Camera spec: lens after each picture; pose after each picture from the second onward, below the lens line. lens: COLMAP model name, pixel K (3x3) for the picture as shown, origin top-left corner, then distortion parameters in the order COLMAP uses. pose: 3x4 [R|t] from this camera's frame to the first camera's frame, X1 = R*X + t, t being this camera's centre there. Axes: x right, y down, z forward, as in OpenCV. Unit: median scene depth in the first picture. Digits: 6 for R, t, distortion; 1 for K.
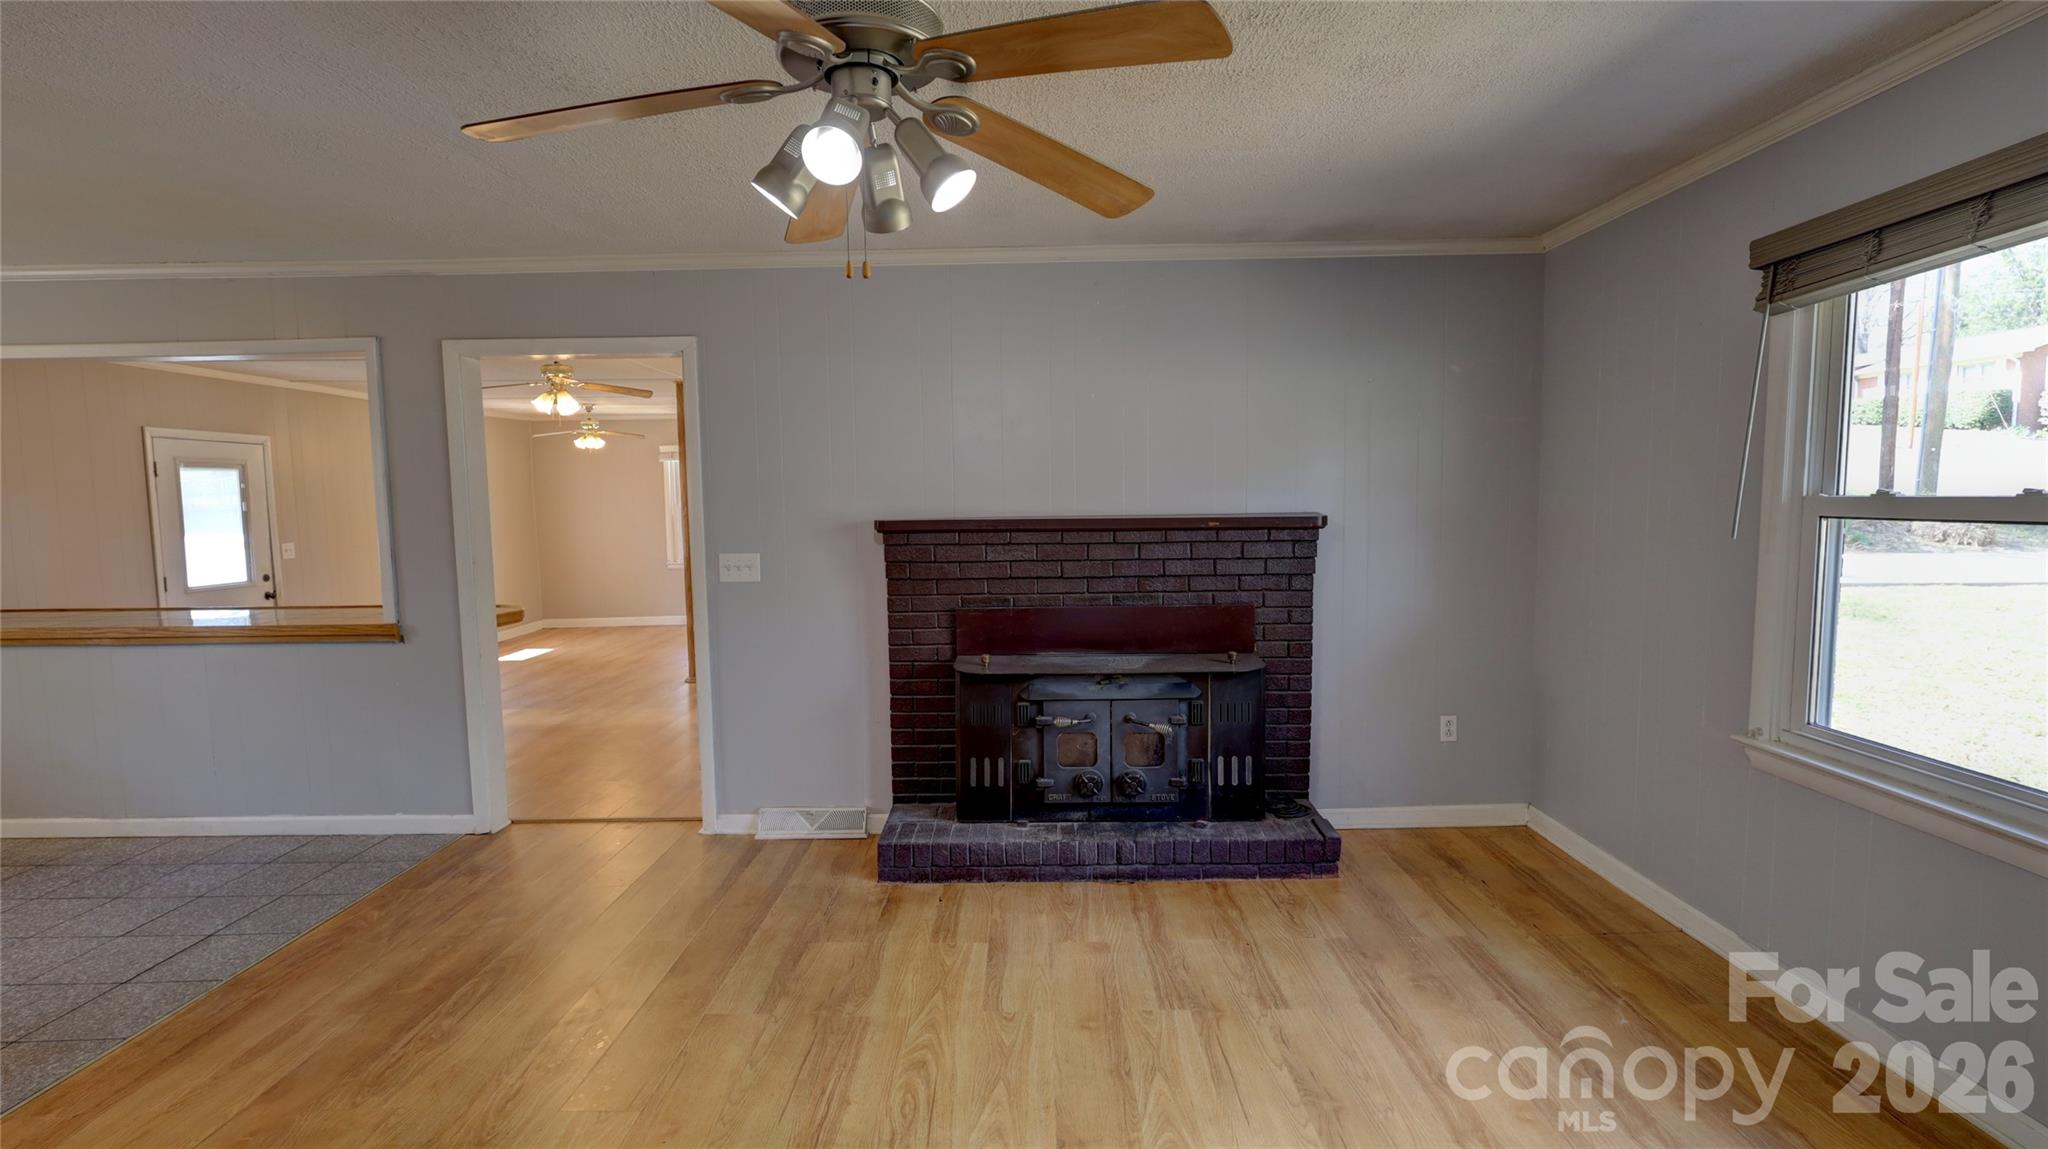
lens RADIAL K [[944.4, 0, 1024.0], [0, 944.4, 574.5], [0, 0, 1]] dist [-0.001331, 0.000649]
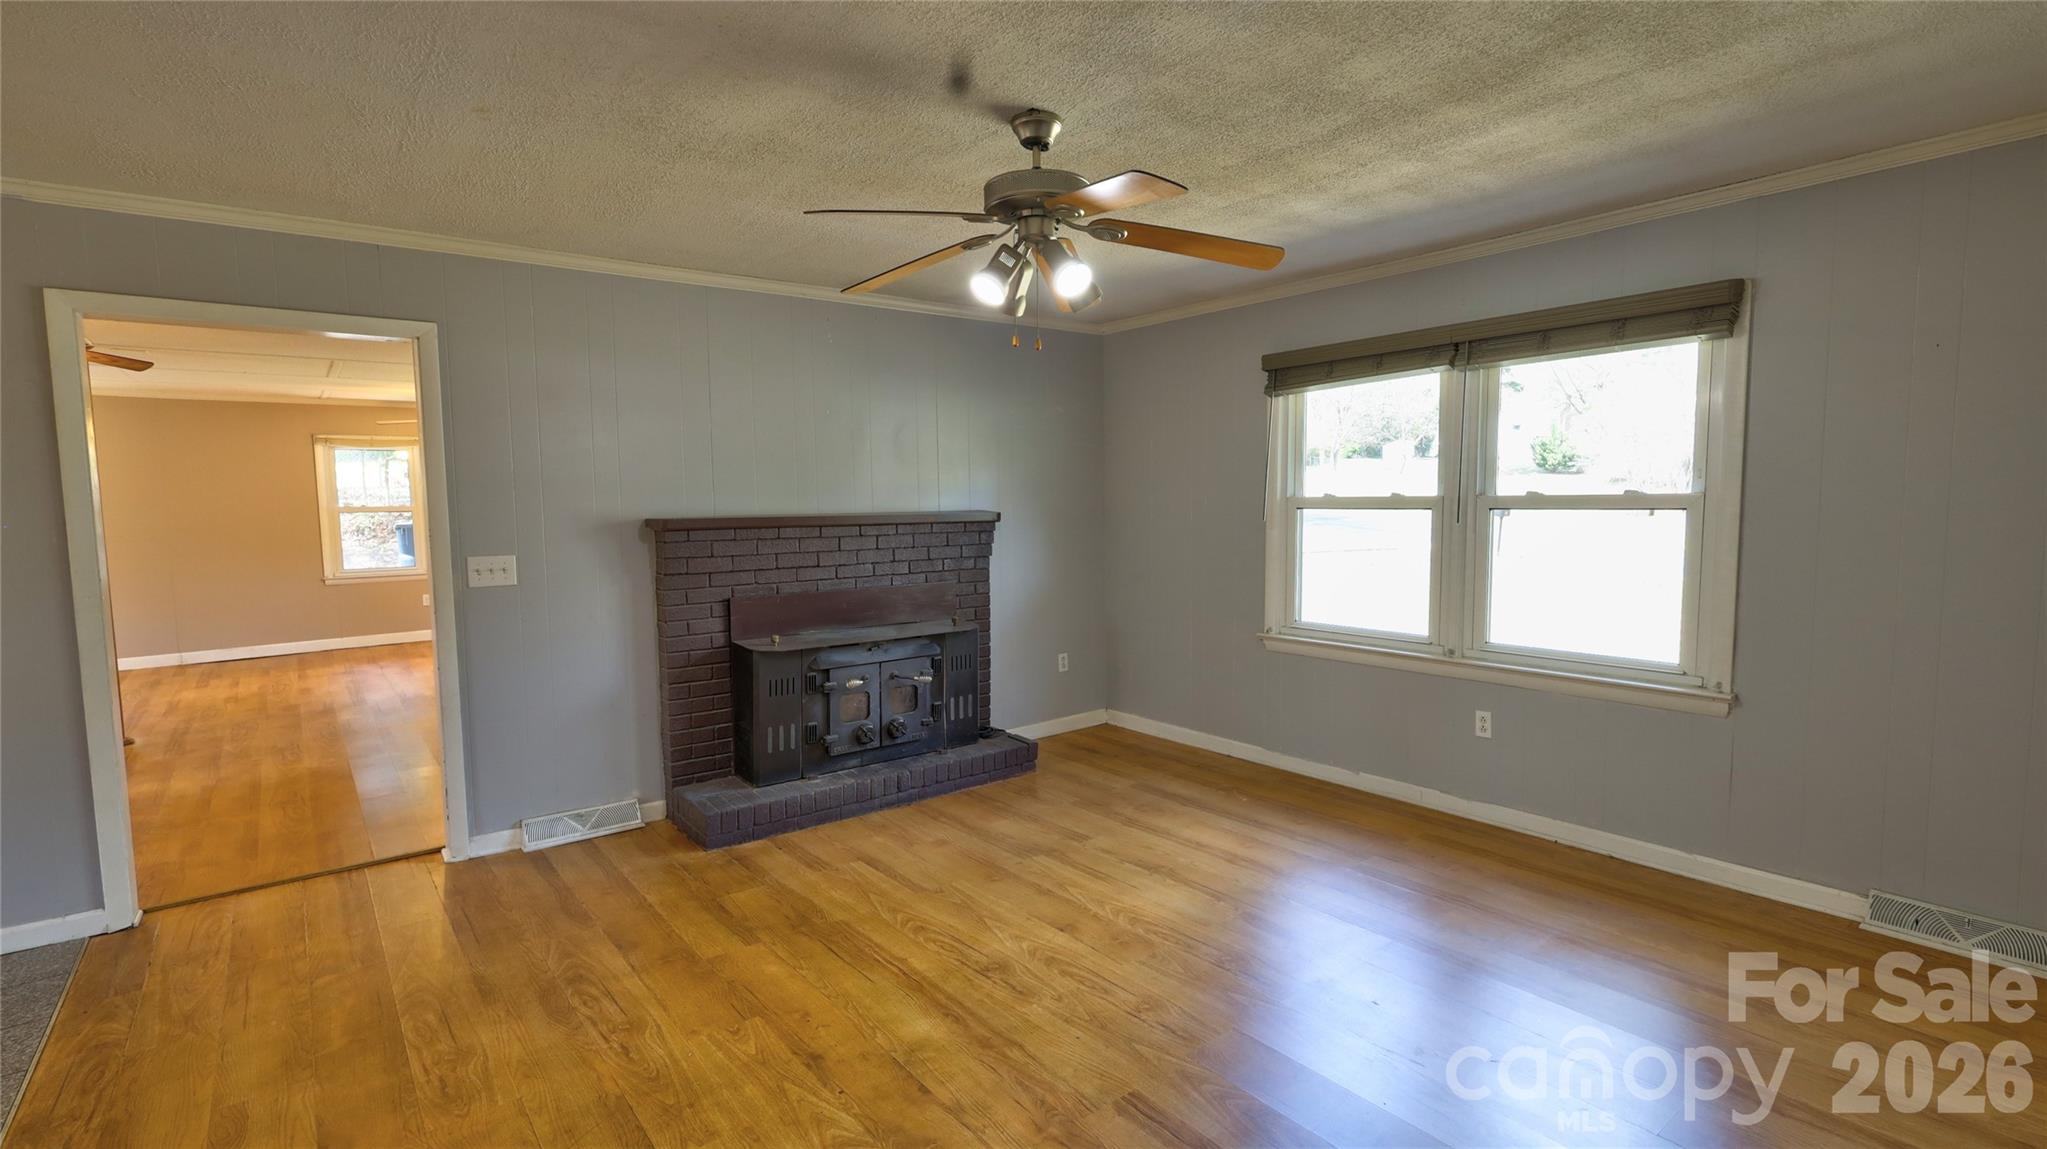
lens RADIAL K [[944.0, 0, 1023.5], [0, 944.0, 574.5], [0, 0, 1]] dist [-0.001331, 0.000649]
pose [[0.781989, -0.047091, 0.621511, -0.517292], [0.051305, 0.998621, 0.011111, 0.014295], [-0.621177, 0.023198, 0.783327, -0.082049]]
